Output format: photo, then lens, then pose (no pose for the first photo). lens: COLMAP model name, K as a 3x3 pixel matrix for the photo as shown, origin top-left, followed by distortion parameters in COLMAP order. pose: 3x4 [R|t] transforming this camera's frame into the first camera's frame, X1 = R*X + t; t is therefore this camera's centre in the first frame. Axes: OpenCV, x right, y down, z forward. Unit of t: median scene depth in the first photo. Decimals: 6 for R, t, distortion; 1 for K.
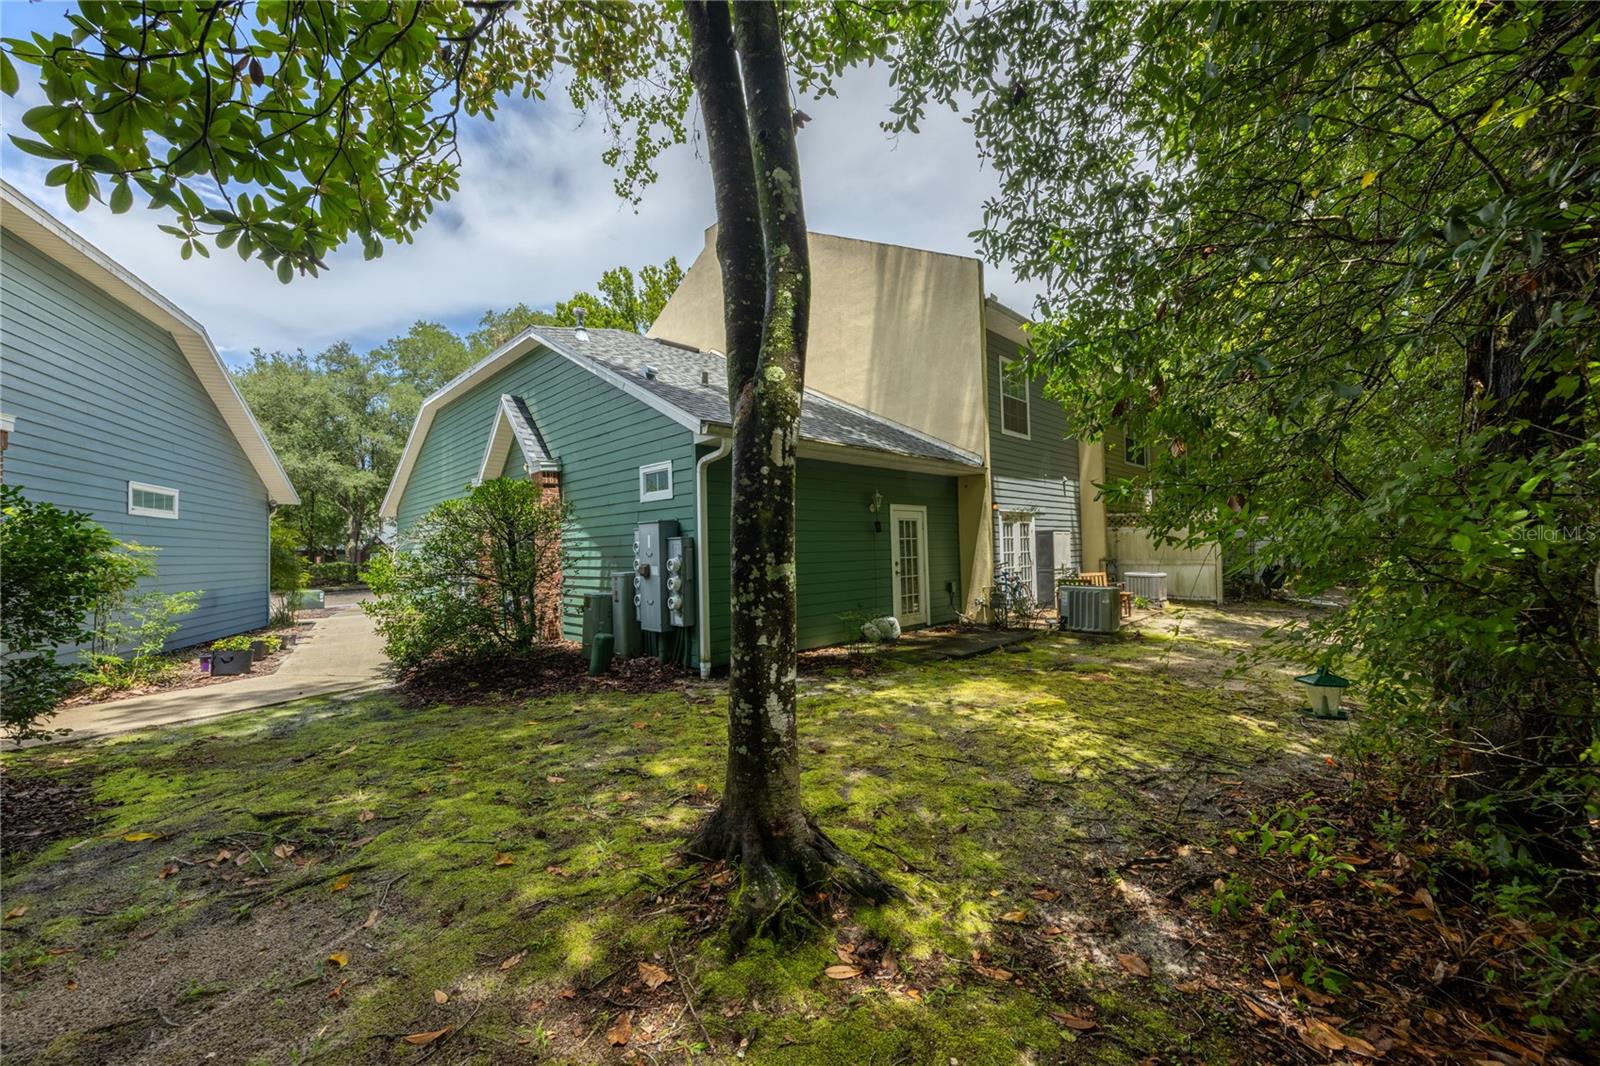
lens RADIAL K [[612.9, 0, 800.0], [0, 612.9, 533.0], [0, 0, 1]] dist [-0.000947, -0.000078]
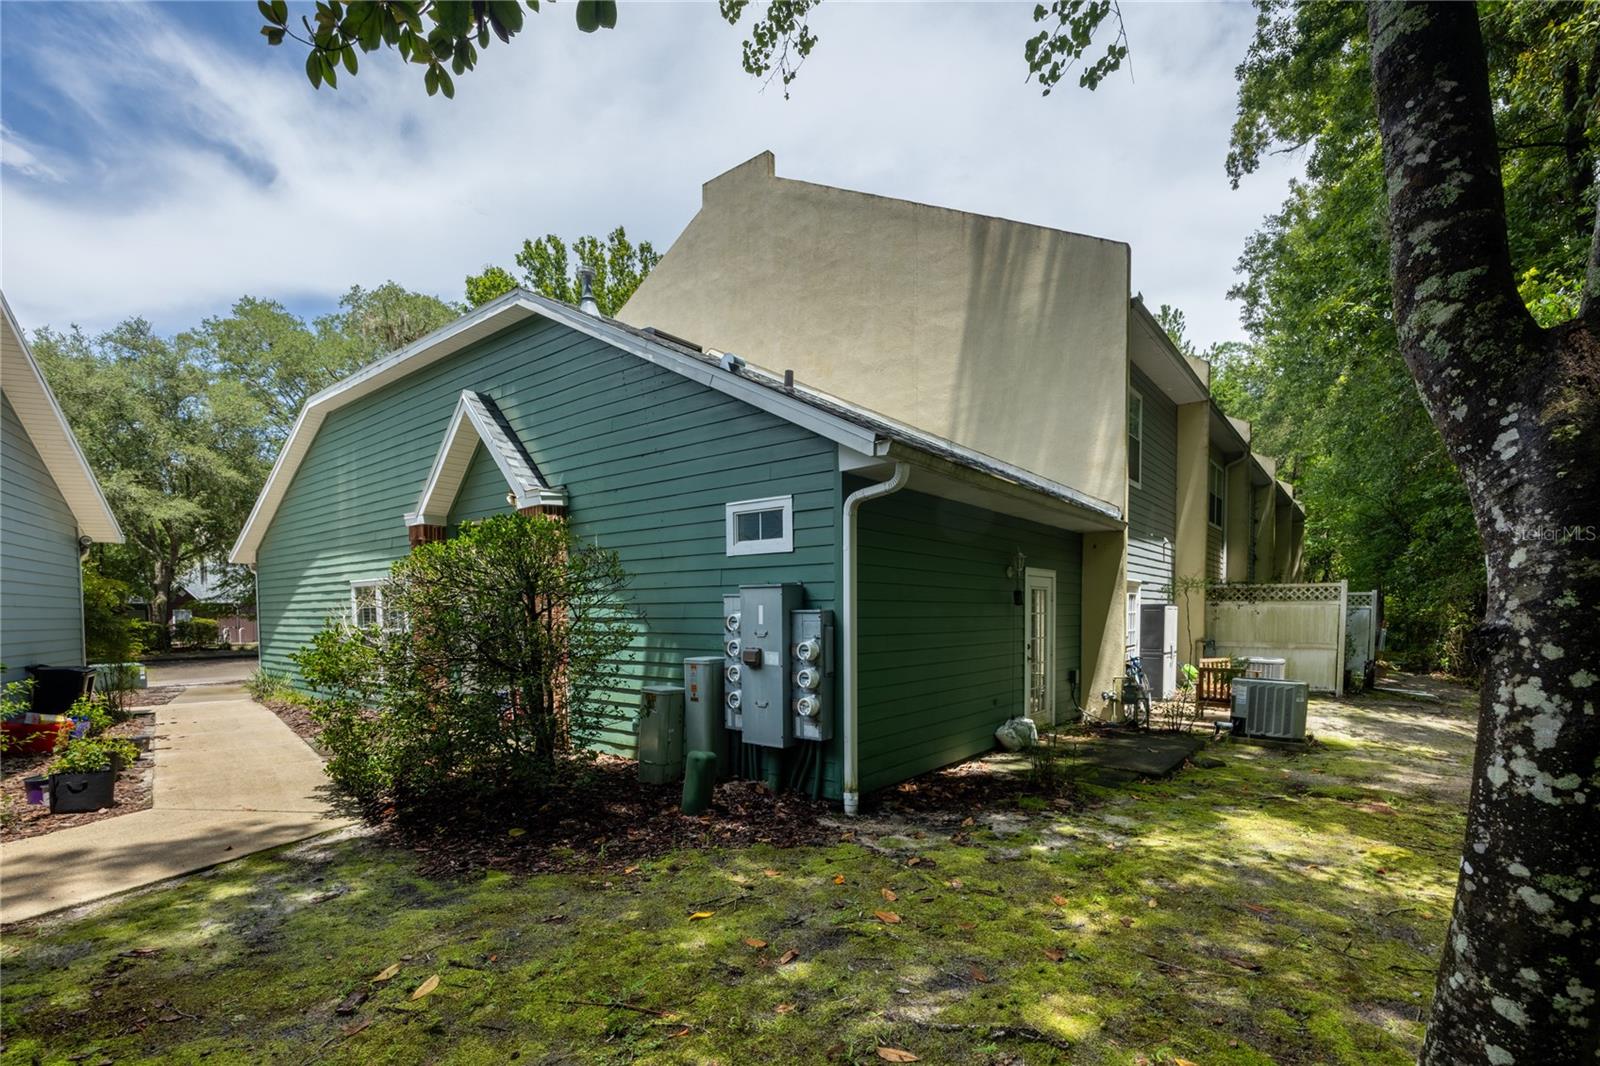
lens RADIAL K [[726.6, 0, 805.5], [0, 726.6, 645.6], [0, 0, 1]] dist [-0.017299, -0.000173]
pose [[0.992340, 0.014382, 0.122694, -0.205450], [-0.022935, 0.997381, 0.068588, -0.005777], [-0.121386, -0.070876, 0.990072, 0.137502]]
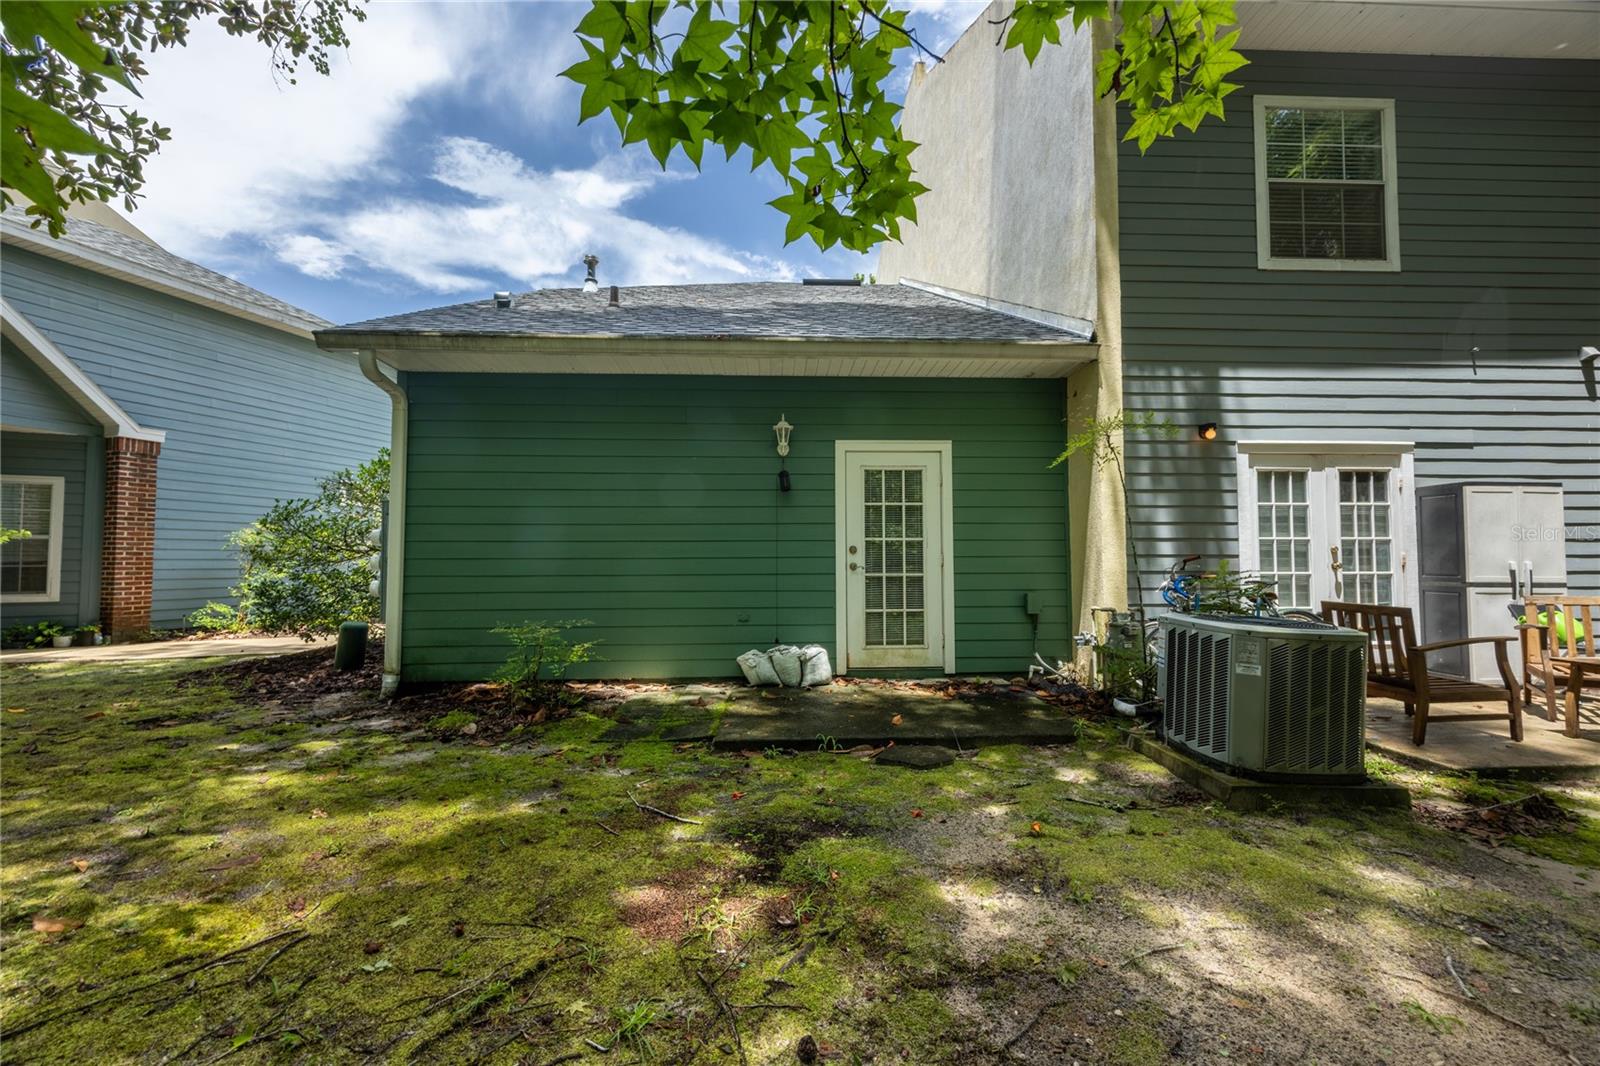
lens RADIAL K [[646.5, 0, 800.0], [0, 646.5, 533.0], [0, 0, 1]] dist [0.009574, -0.000203]
pose [[0.746127, -0.009957, -0.665730, 0.457832], [0.004401, 0.999940, -0.010023, 0.036484], [0.665790, 0.004549, 0.746126, 0.500636]]
